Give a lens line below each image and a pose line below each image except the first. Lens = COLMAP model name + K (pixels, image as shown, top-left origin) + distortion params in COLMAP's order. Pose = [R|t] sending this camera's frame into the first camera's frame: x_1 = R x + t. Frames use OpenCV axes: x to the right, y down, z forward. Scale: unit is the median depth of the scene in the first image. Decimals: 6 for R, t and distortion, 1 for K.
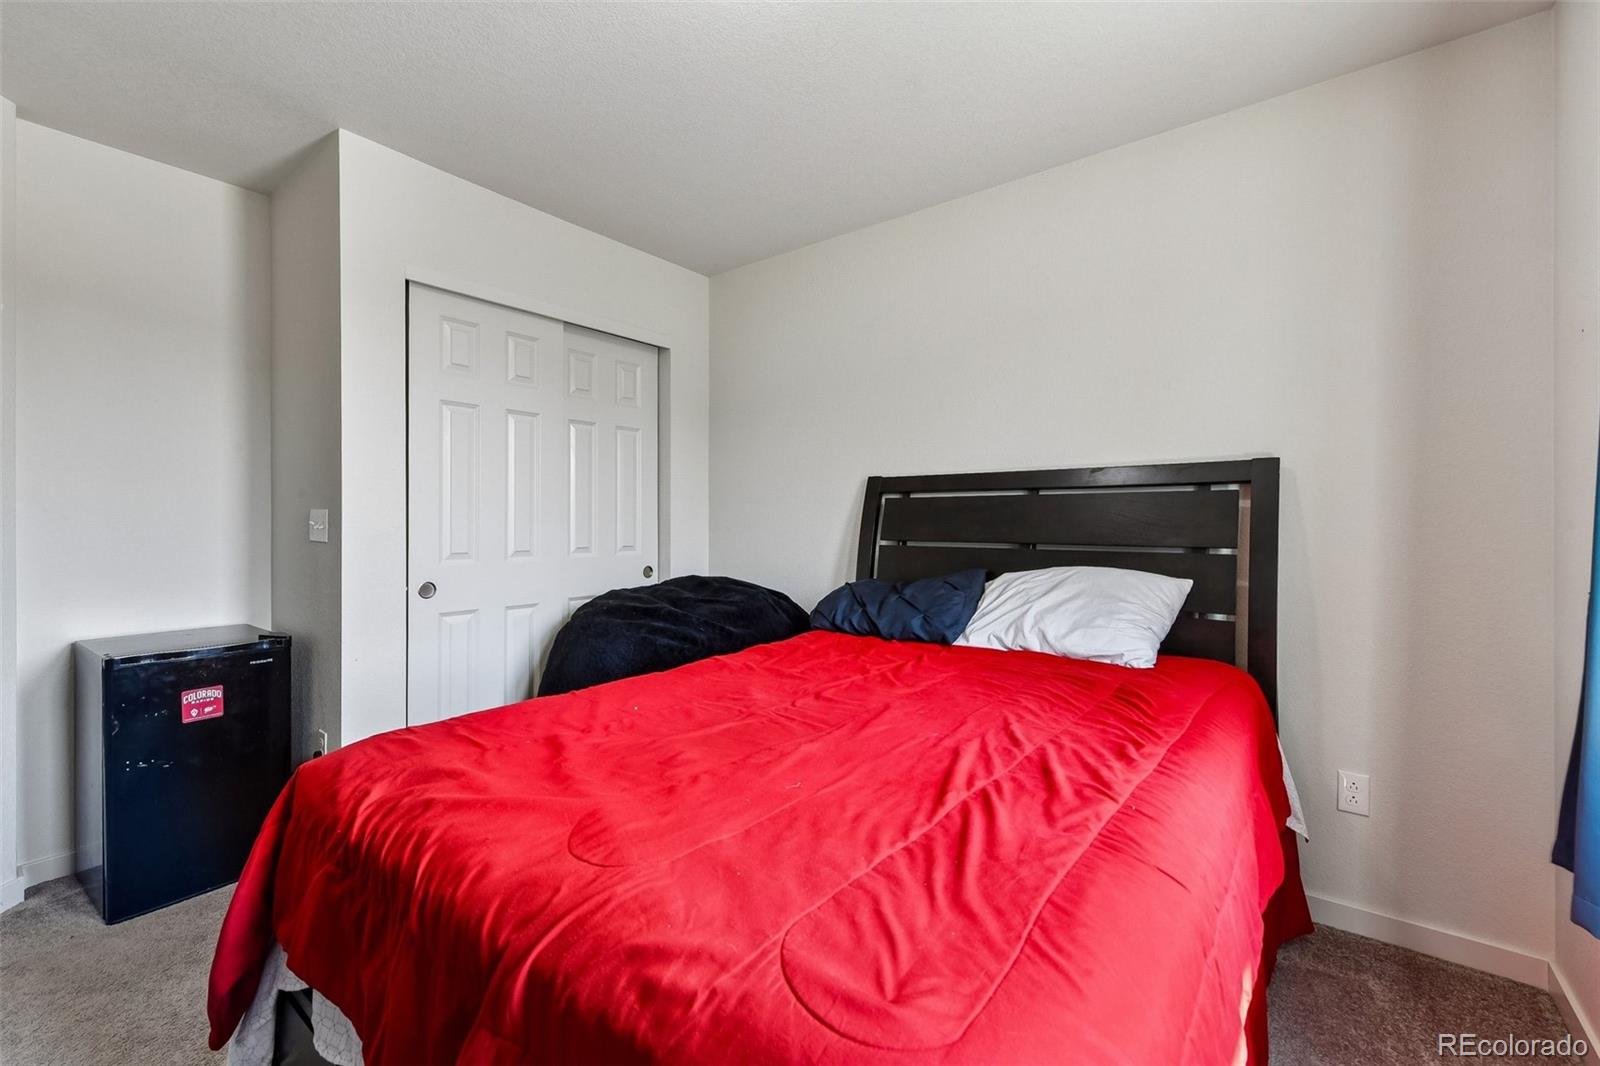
lens RADIAL K [[649.6, 0, 813.9], [0, 649.6, 526.0], [0, 0, 1]] dist [0.004299, -0.001934]
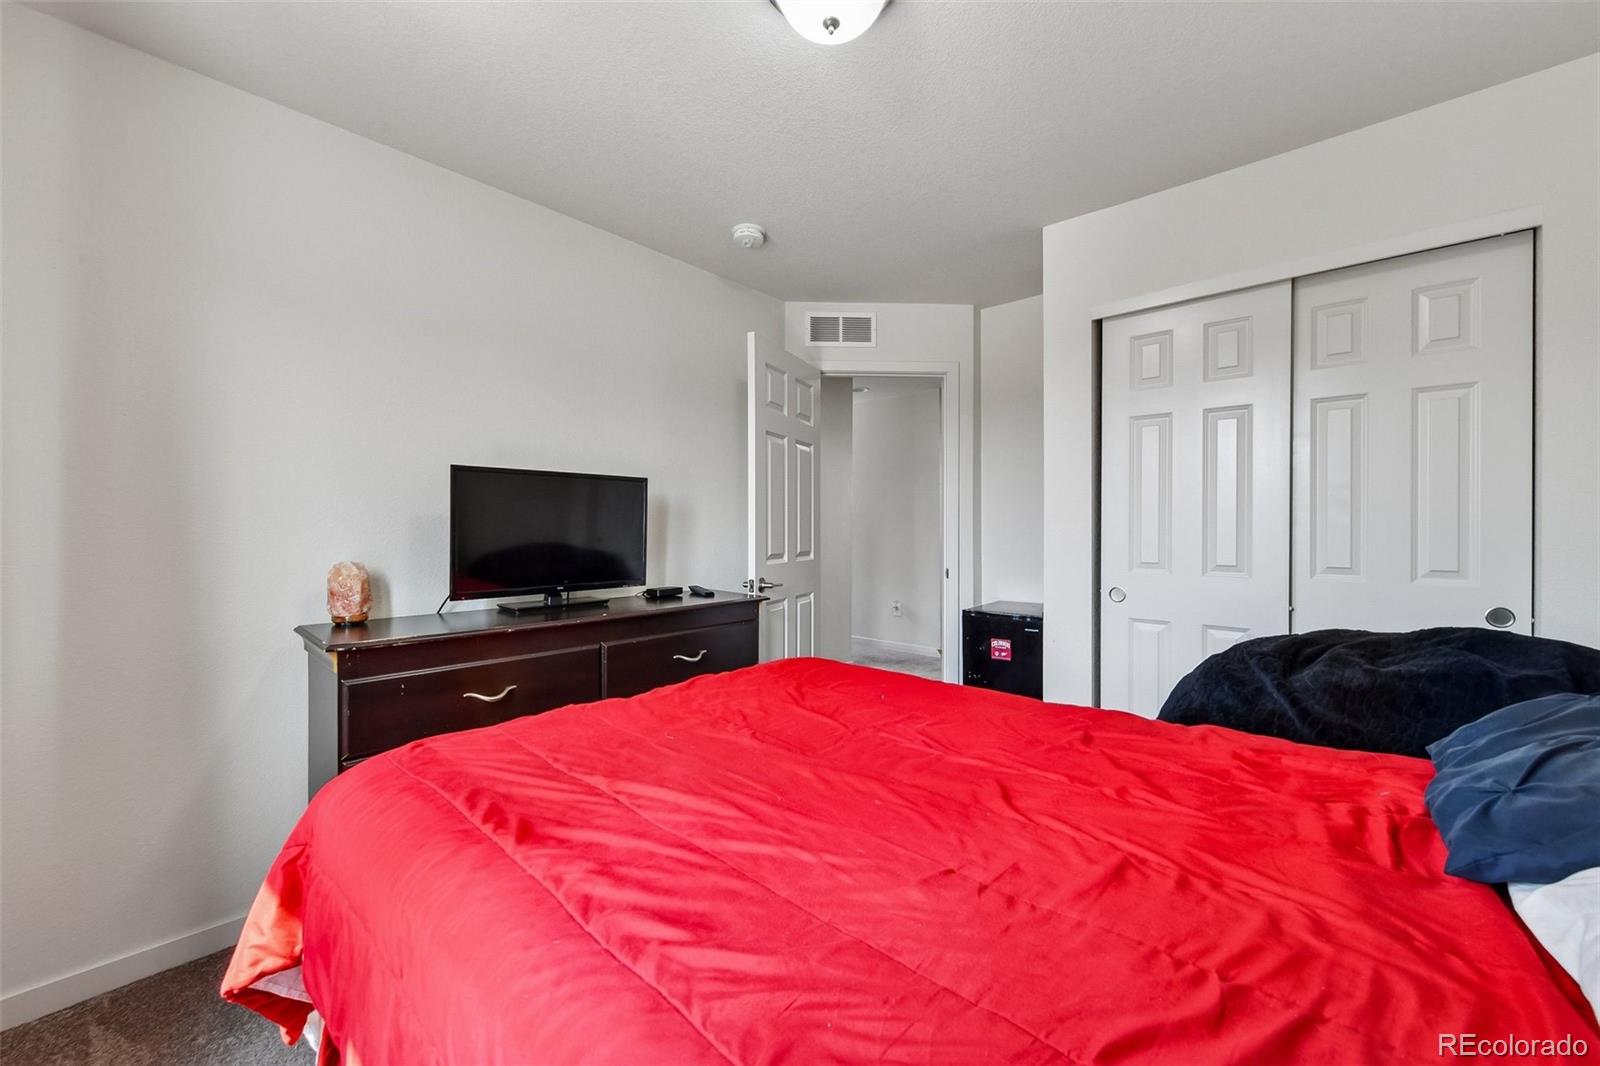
lens RADIAL K [[641.8, 0, 815.8], [0, 641.8, 532.3], [0, 0, 1]] dist [-0.000810, -0.001081]
pose [[-0.067667, 0.009045, -0.997667, 0.599067], [-0.003688, 0.999950, 0.009316, -0.016428], [0.997701, 0.004310, -0.067630, 0.657968]]
